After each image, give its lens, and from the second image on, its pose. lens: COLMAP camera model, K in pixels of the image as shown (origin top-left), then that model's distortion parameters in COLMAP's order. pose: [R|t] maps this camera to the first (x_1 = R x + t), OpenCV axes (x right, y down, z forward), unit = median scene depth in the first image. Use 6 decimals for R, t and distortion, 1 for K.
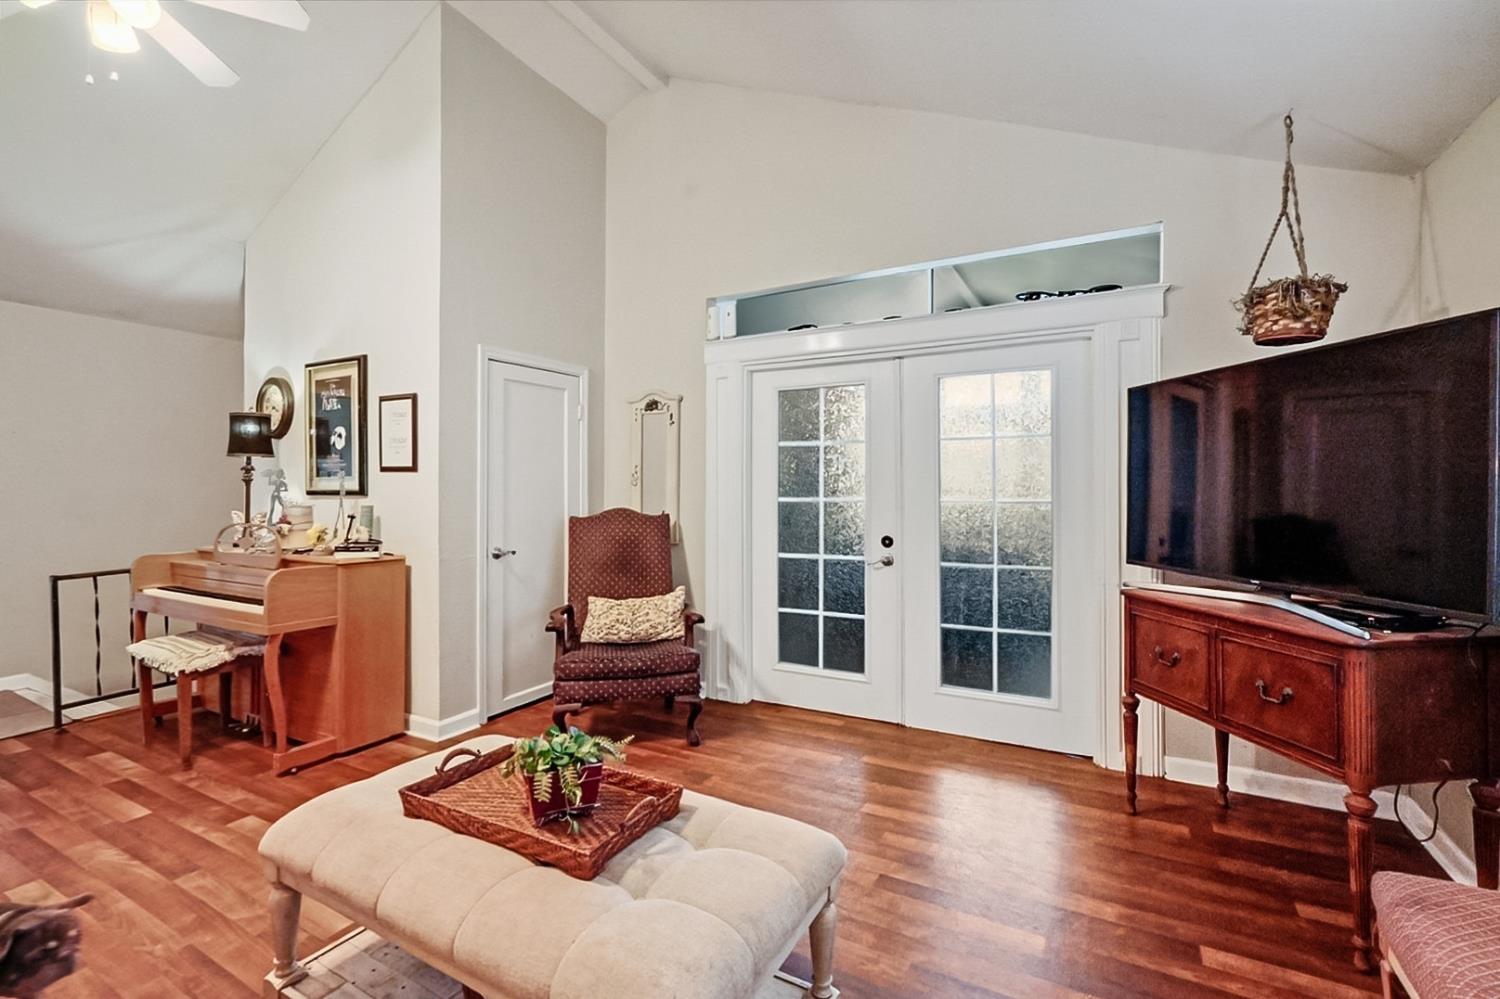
lens RADIAL K [[636.4, 0, 754.6], [0, 636.4, 490.2], [0, 0, 1]] dist [-0.021396, -0.000419]
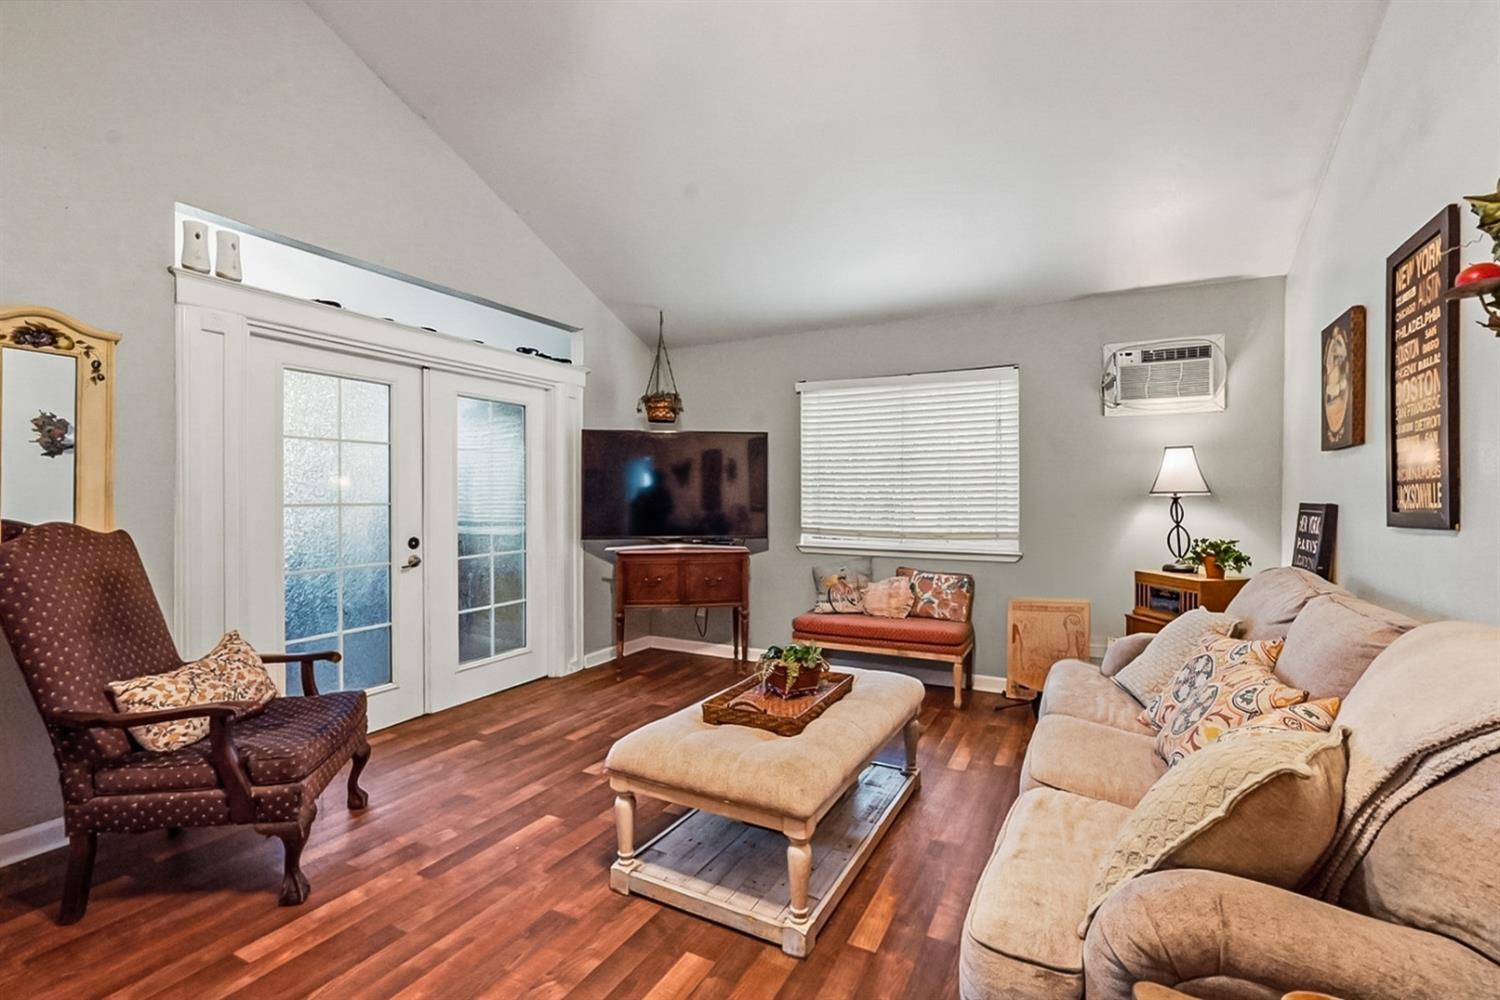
lens RADIAL K [[676.0, 0, 750.8], [0, 676.0, 500.2], [0, 0, 1]] dist [-0.002423, 0.000461]
pose [[-0.012265, -0.004660, 0.999914, -0.937758], [-0.004694, 0.999978, 0.004602, 0.003421], [-0.999914, -0.004637, -0.012287, 0.490653]]
